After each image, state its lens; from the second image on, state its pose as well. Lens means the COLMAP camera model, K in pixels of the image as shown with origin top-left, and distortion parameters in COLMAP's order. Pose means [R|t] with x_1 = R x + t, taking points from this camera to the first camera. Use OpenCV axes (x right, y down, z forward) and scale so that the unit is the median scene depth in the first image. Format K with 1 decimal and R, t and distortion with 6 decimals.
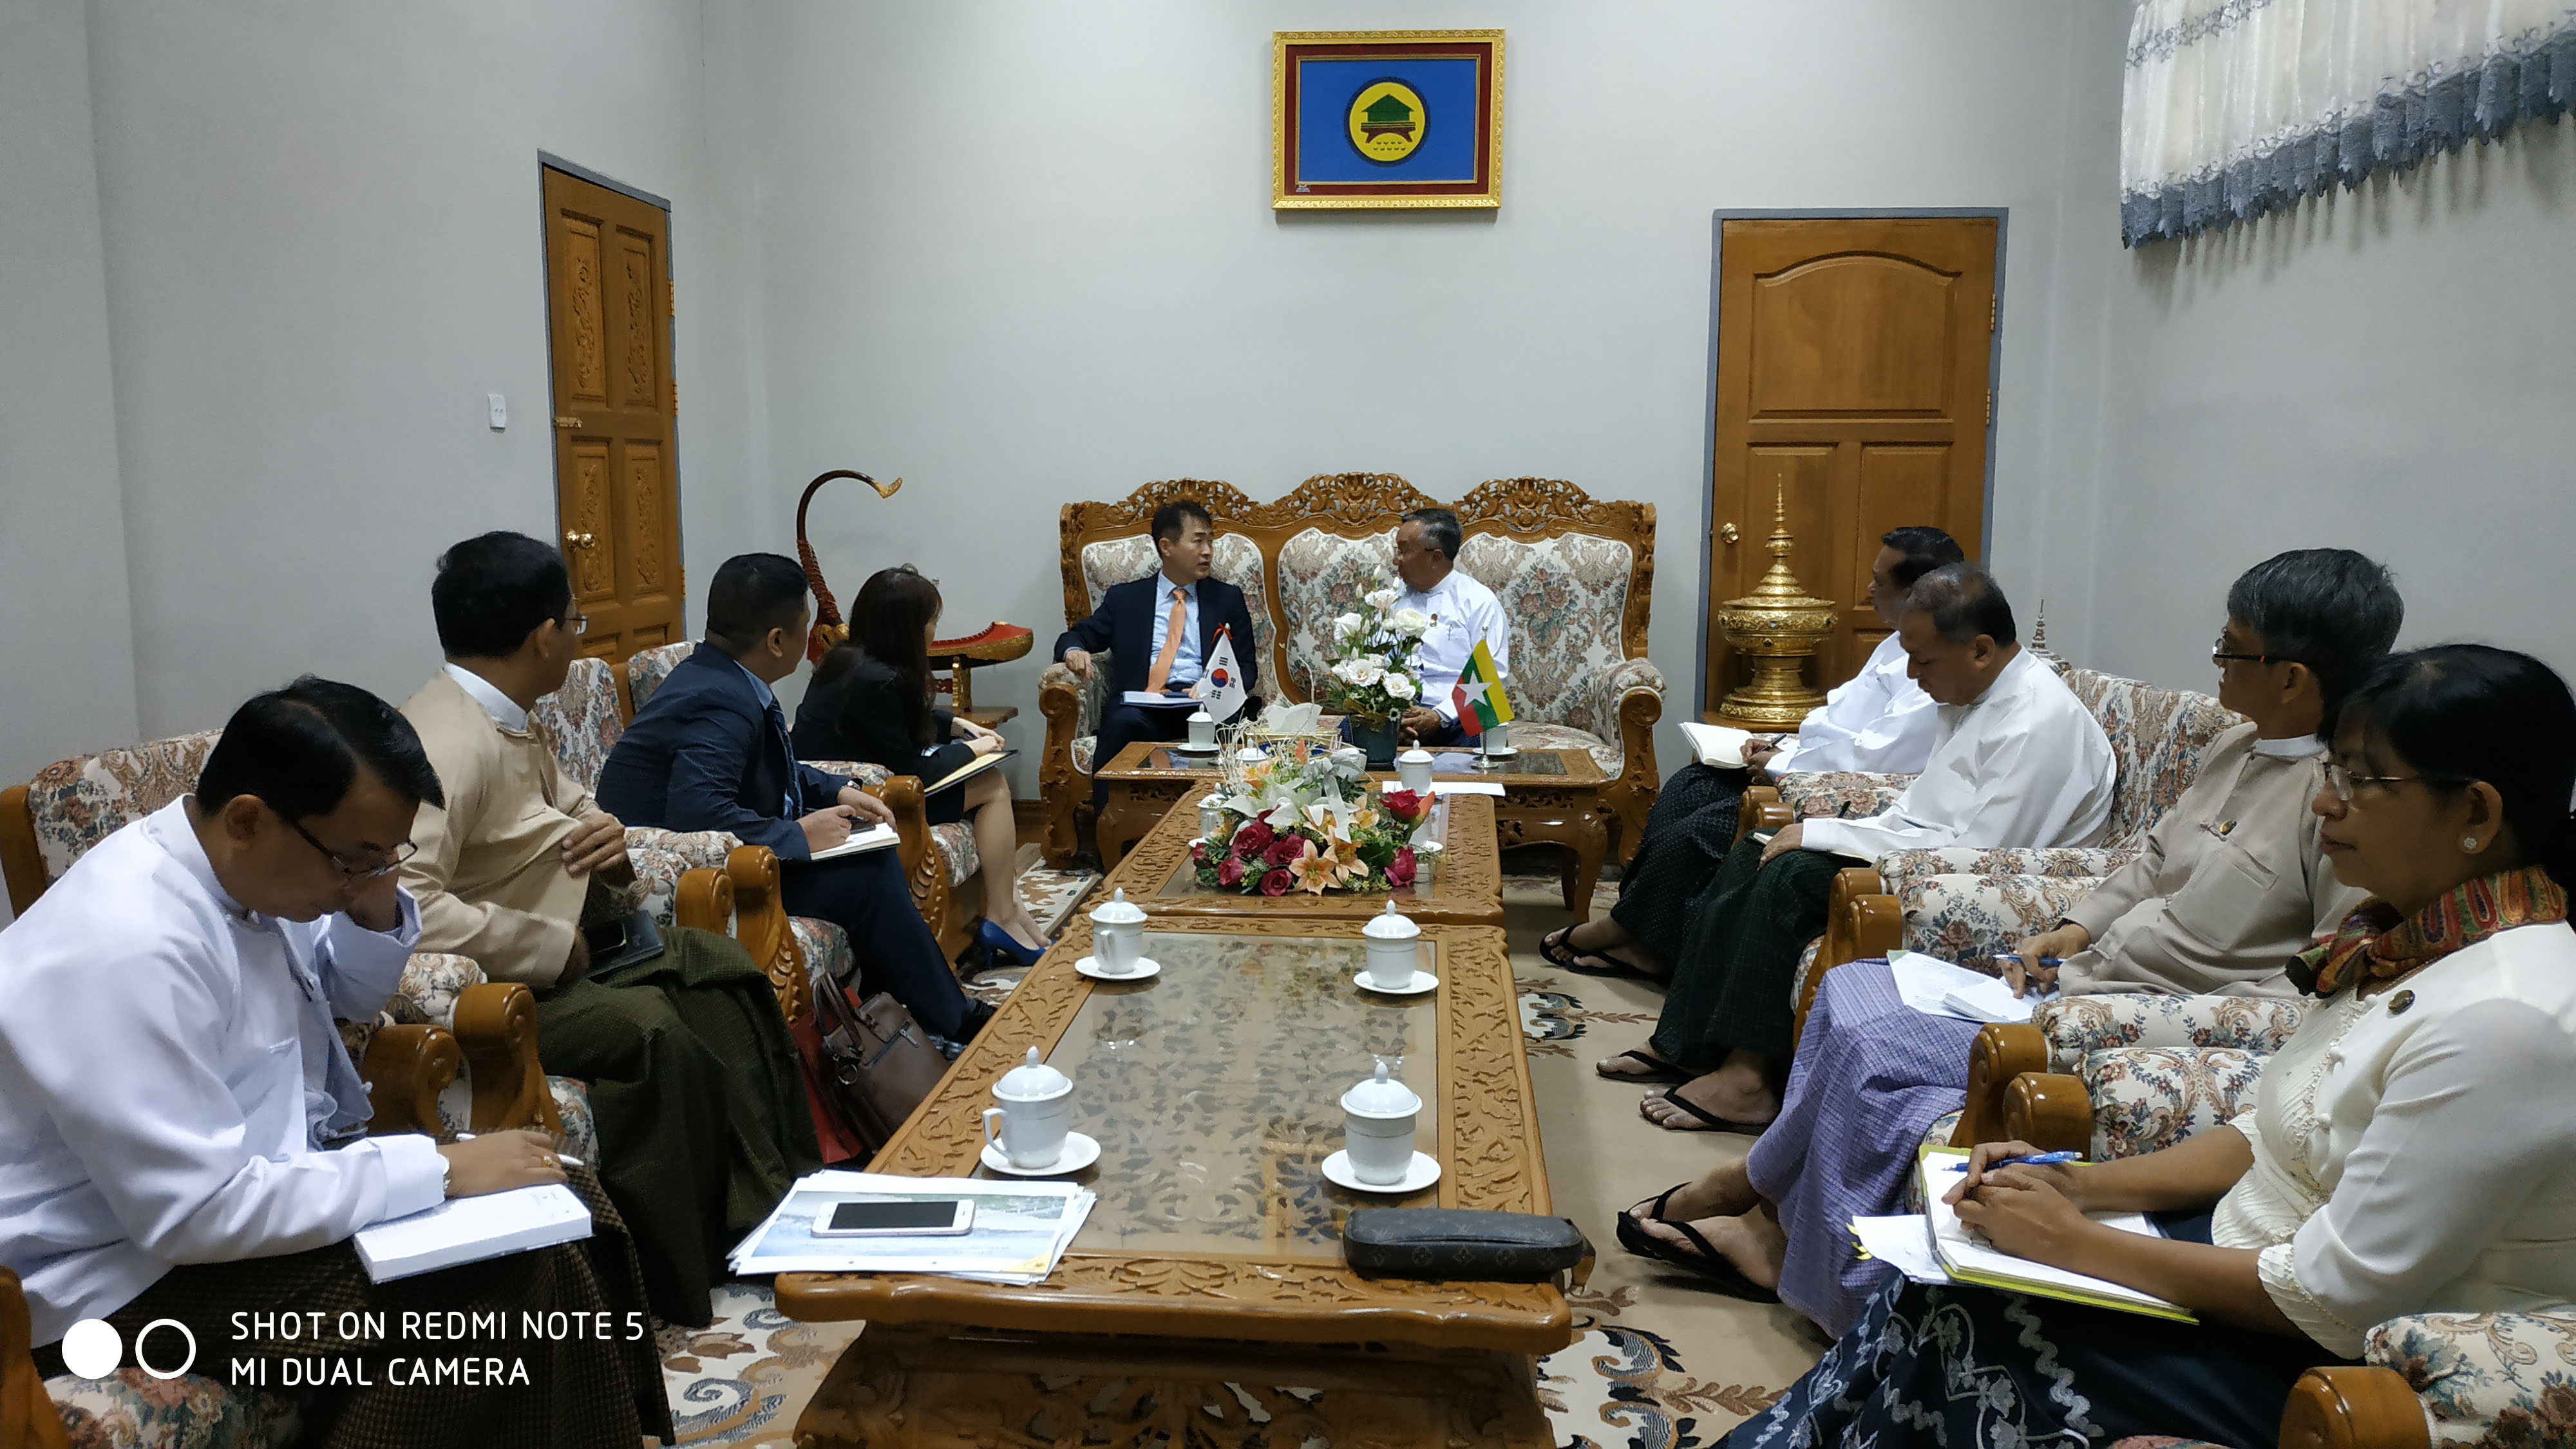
lens RADIAL K [[1847.4, 0, 1269.2], [0, 1847.4, 745.1], [0, 0, 1]] dist [0.063231, -0.123360]
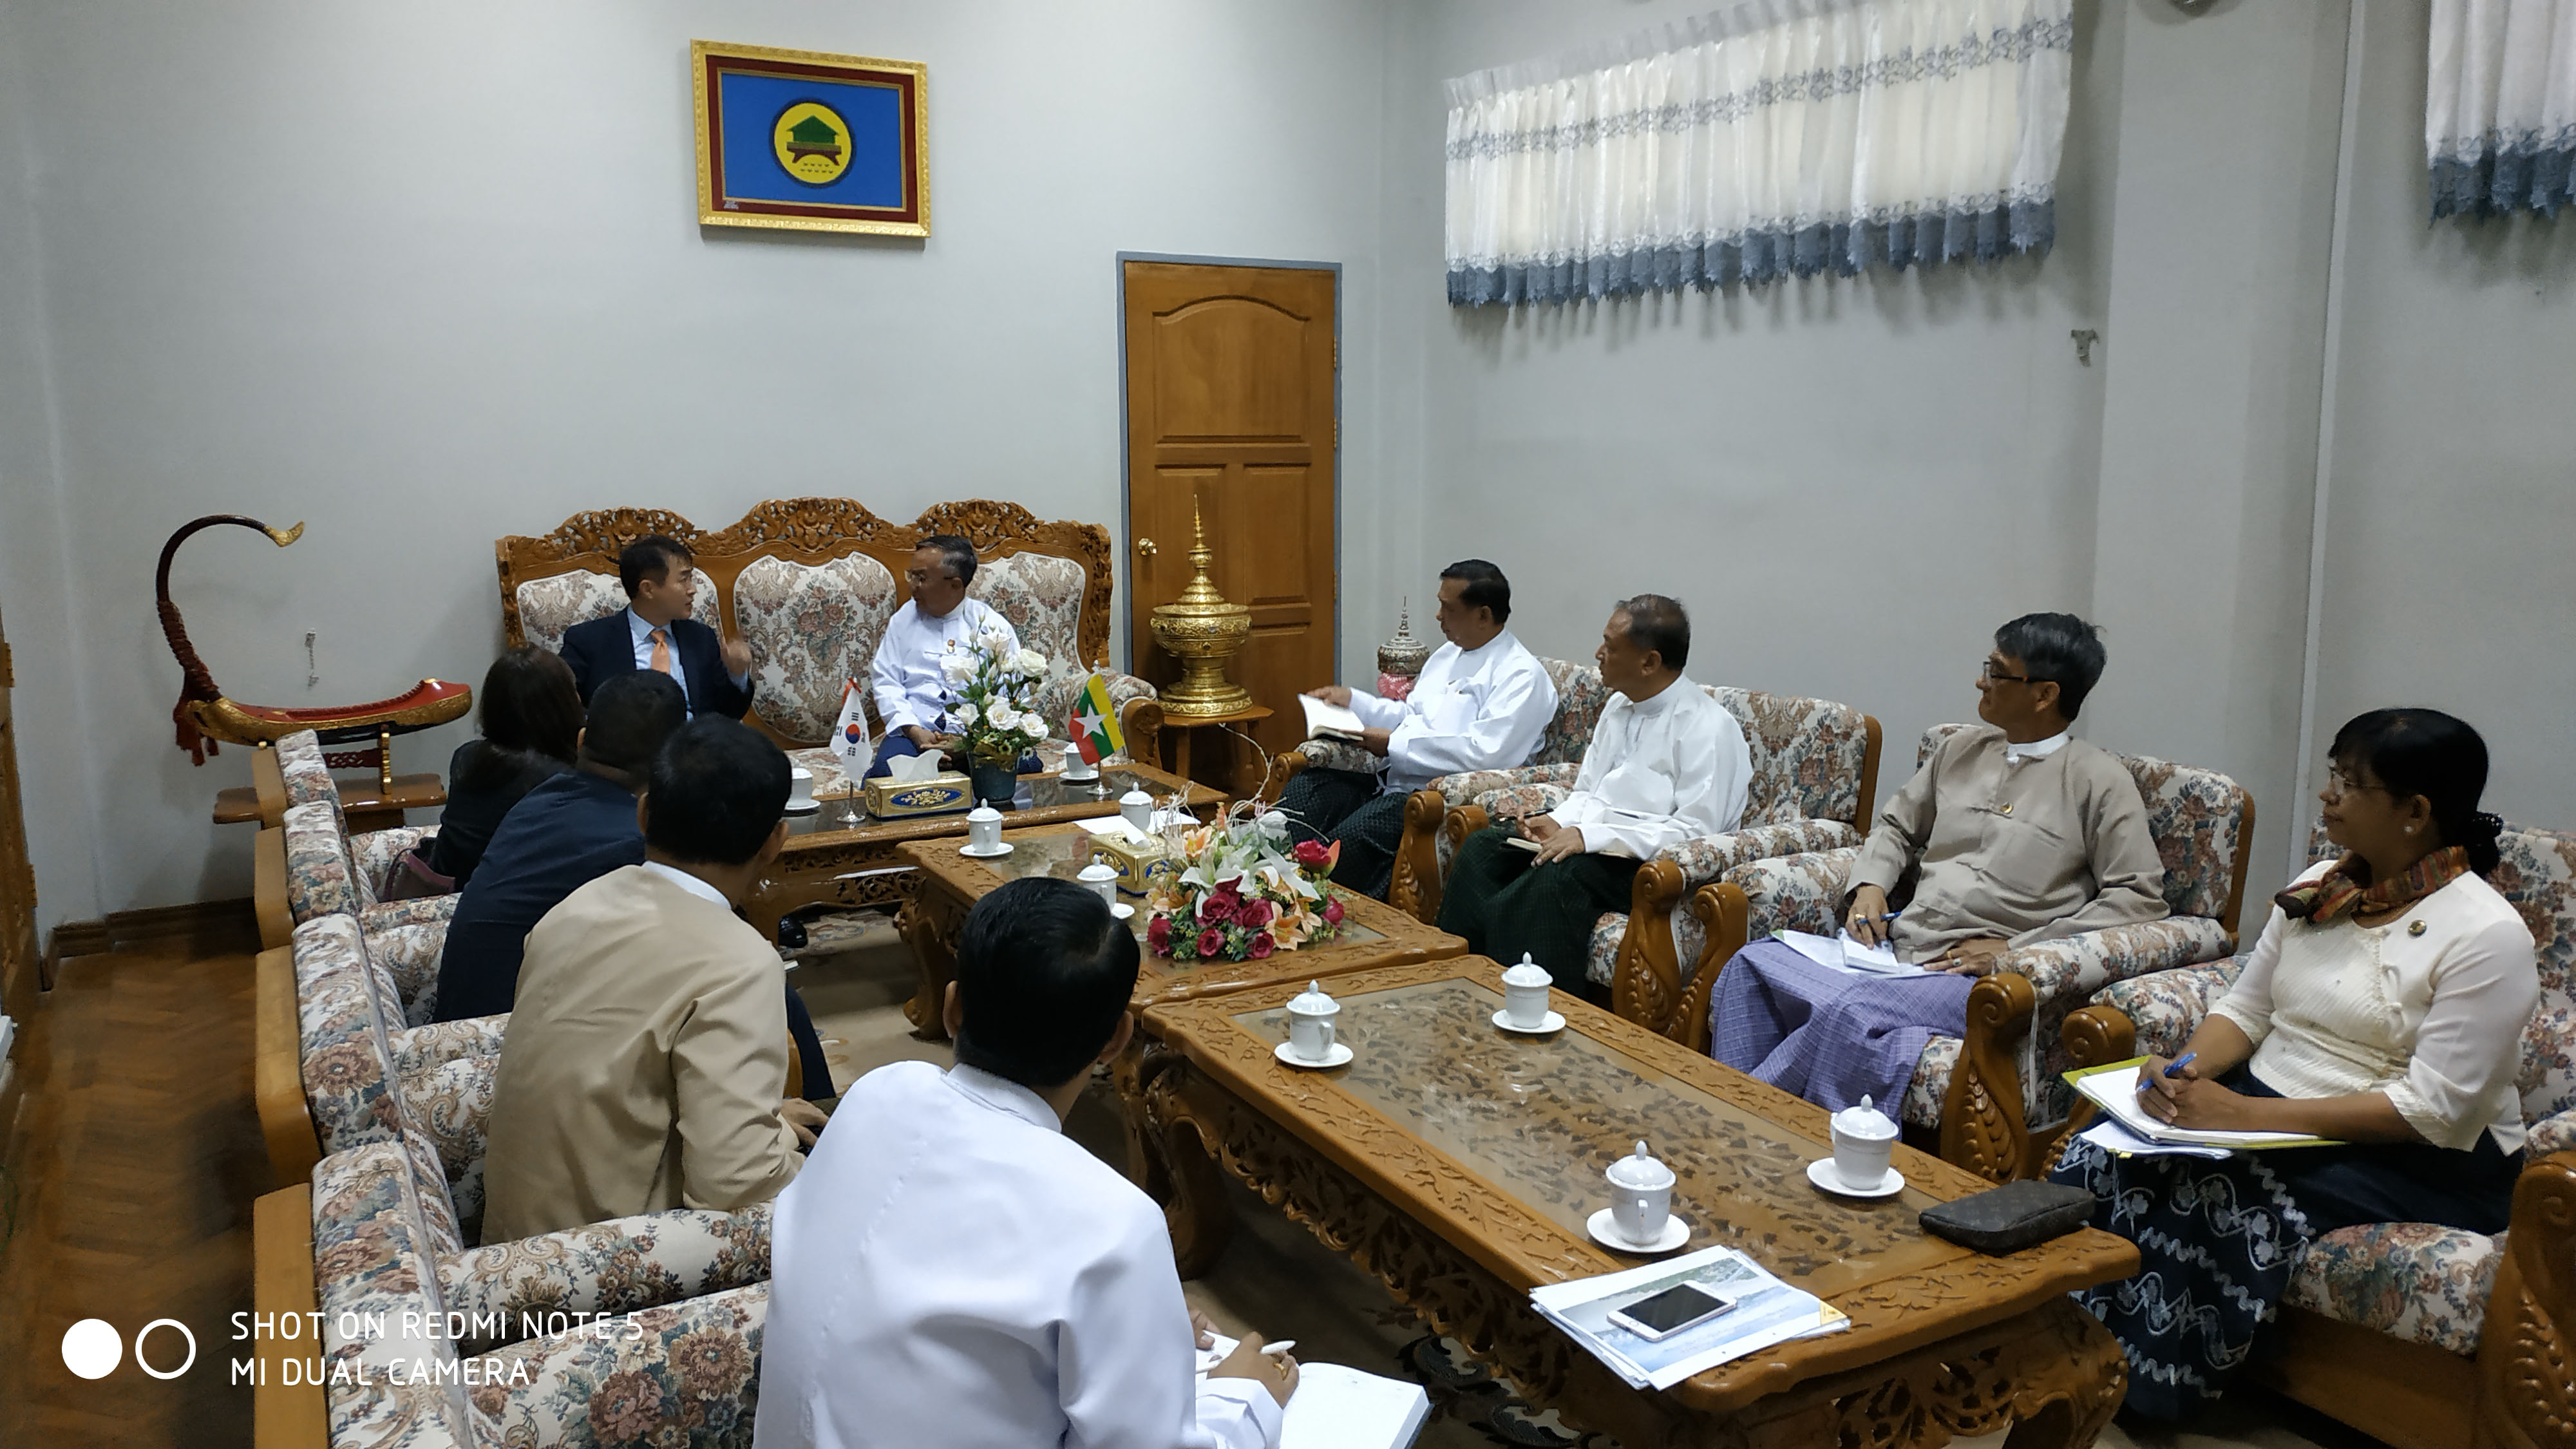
lens RADIAL K [[1828.6, 0, 1290.7], [0, 1828.6, 714.7], [0, 0, 1]] dist [0.048262, -0.118822]
pose [[0.829484, -0.090159, 0.551206, -0.311928], [0.081083, 0.995869, 0.040872, -0.056905], [-0.552614, 0.010791, 0.833368, 0.054598]]
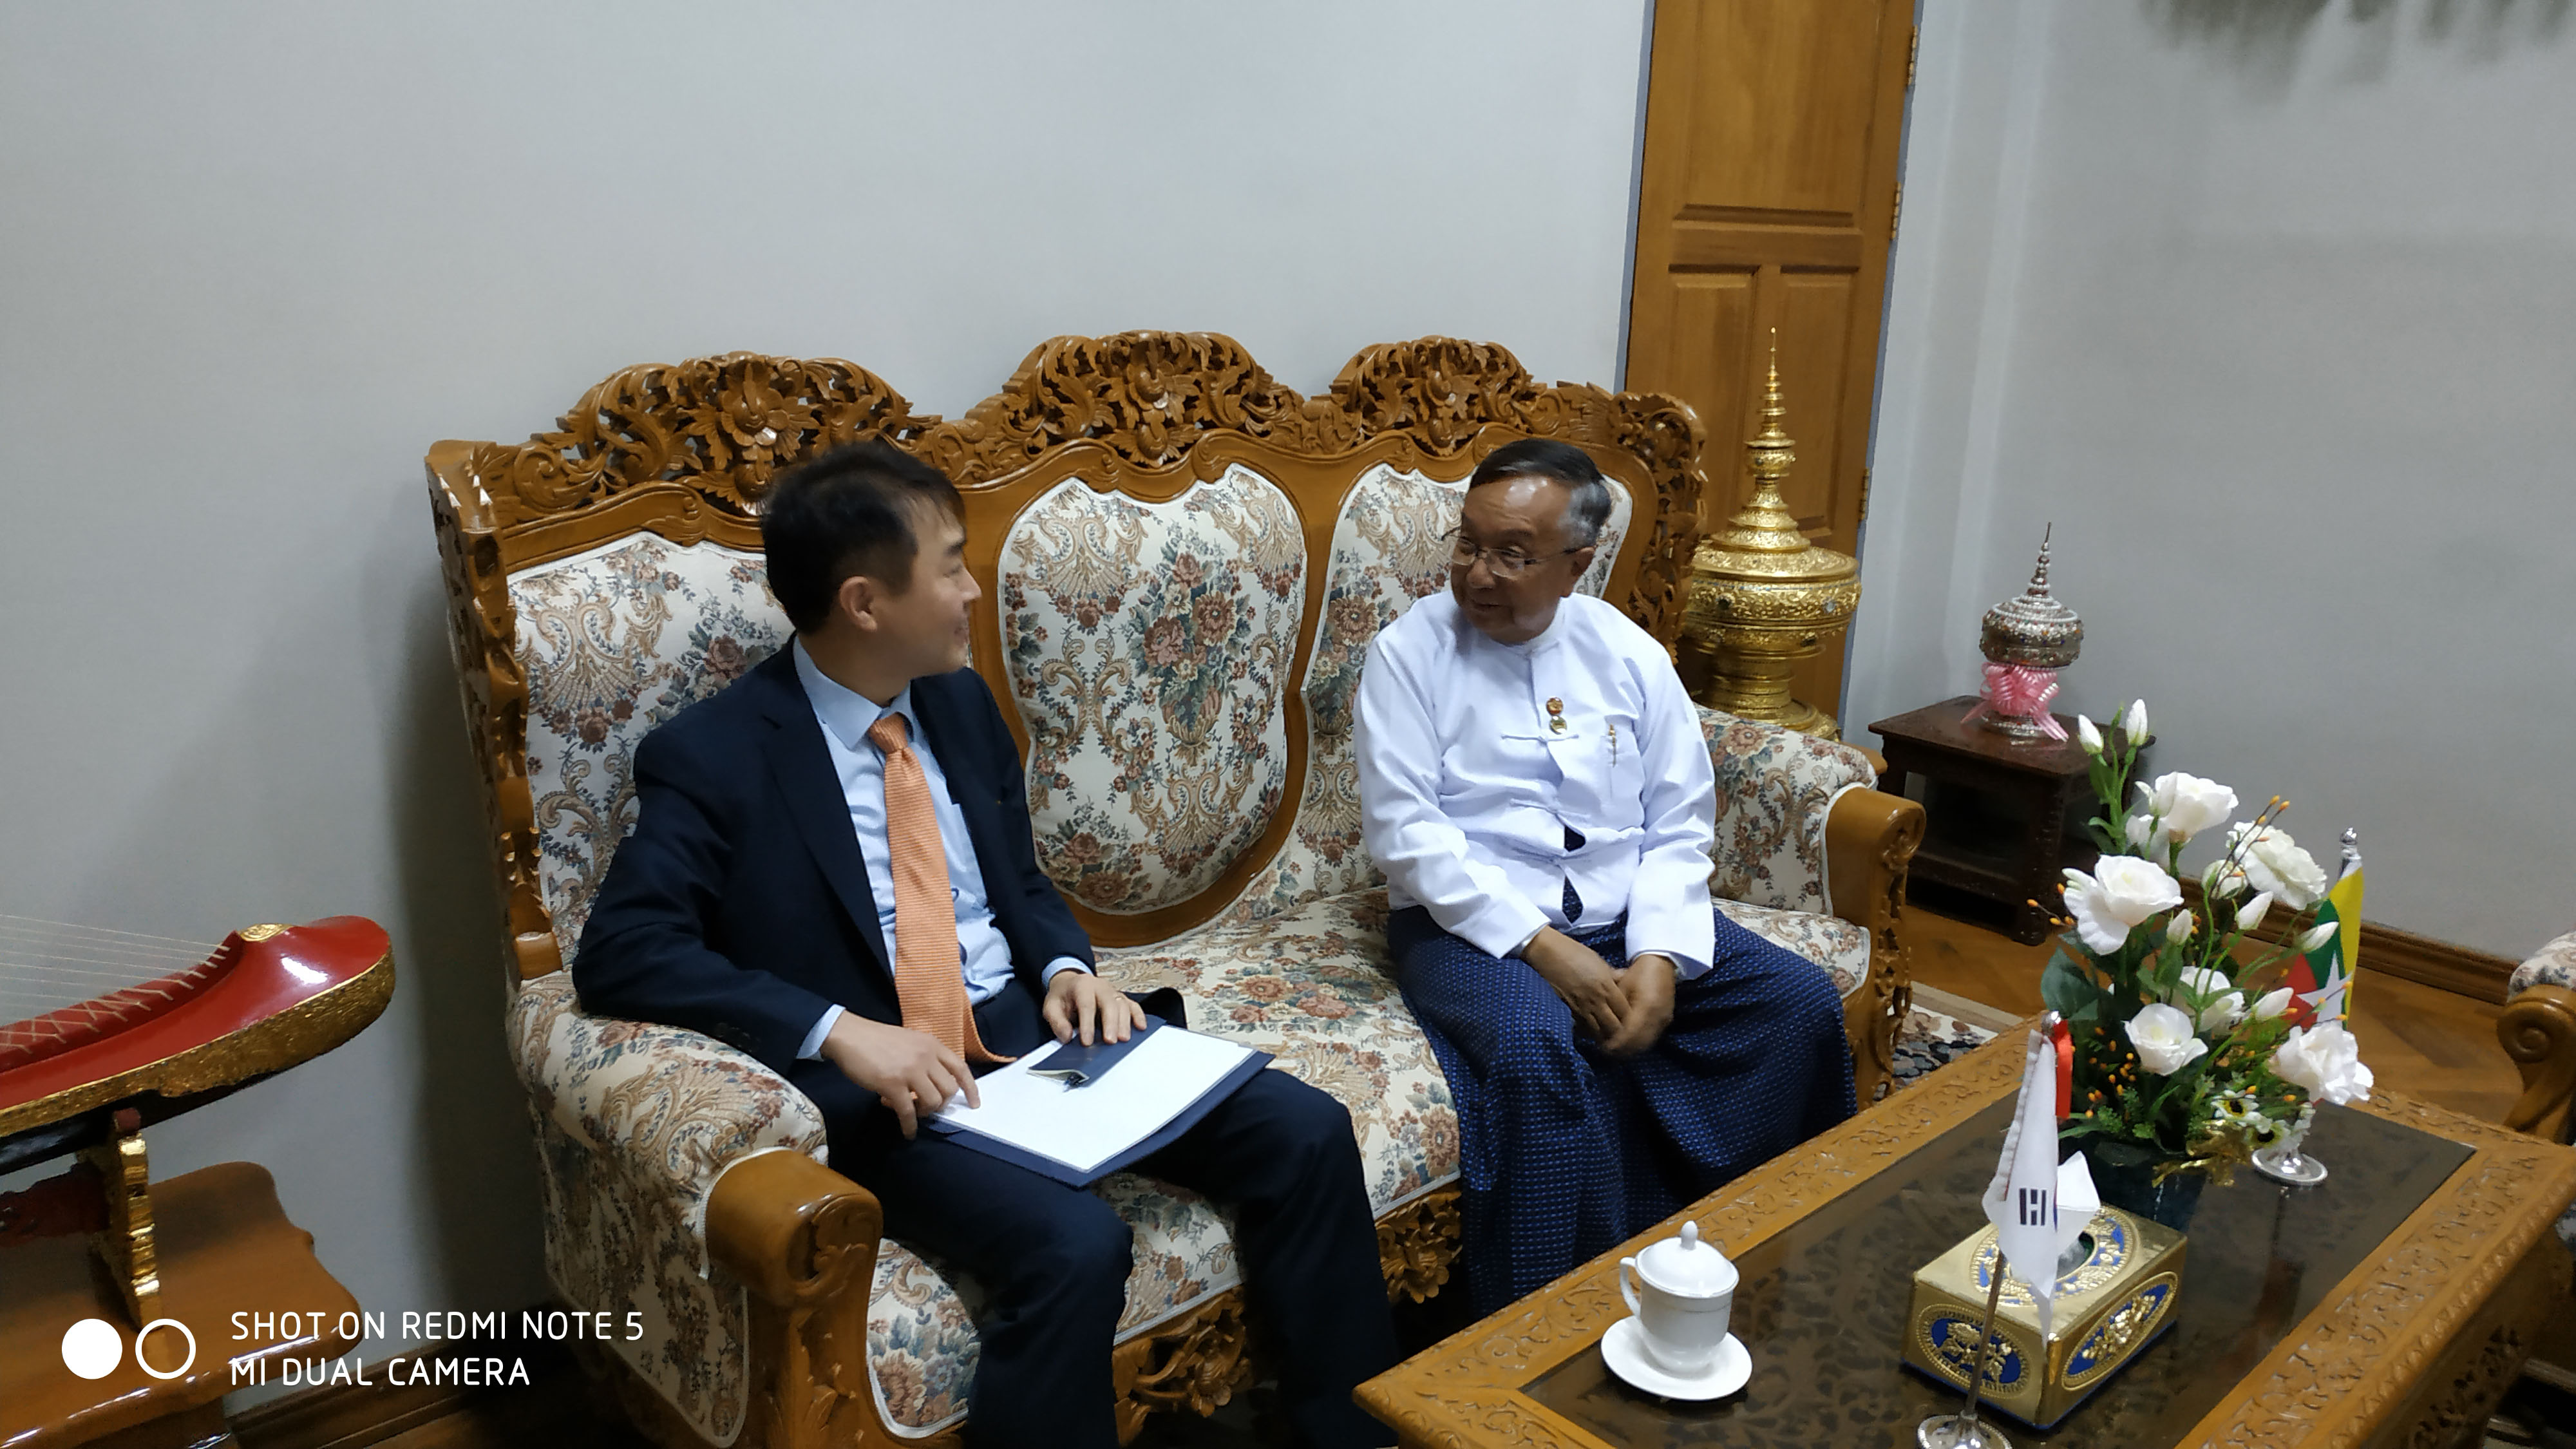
lens RADIAL K [[1847.2, 0, 1288.0], [0, 1847.2, 724.5], [0, 0, 1]] dist [0.014717, 0.002347]
pose [[0.663980, -0.176670, 0.726580, -0.257211], [0.071132, 0.982205, 0.173822, -0.143214], [-0.744359, -0.063731, 0.664731, 0.768908]]
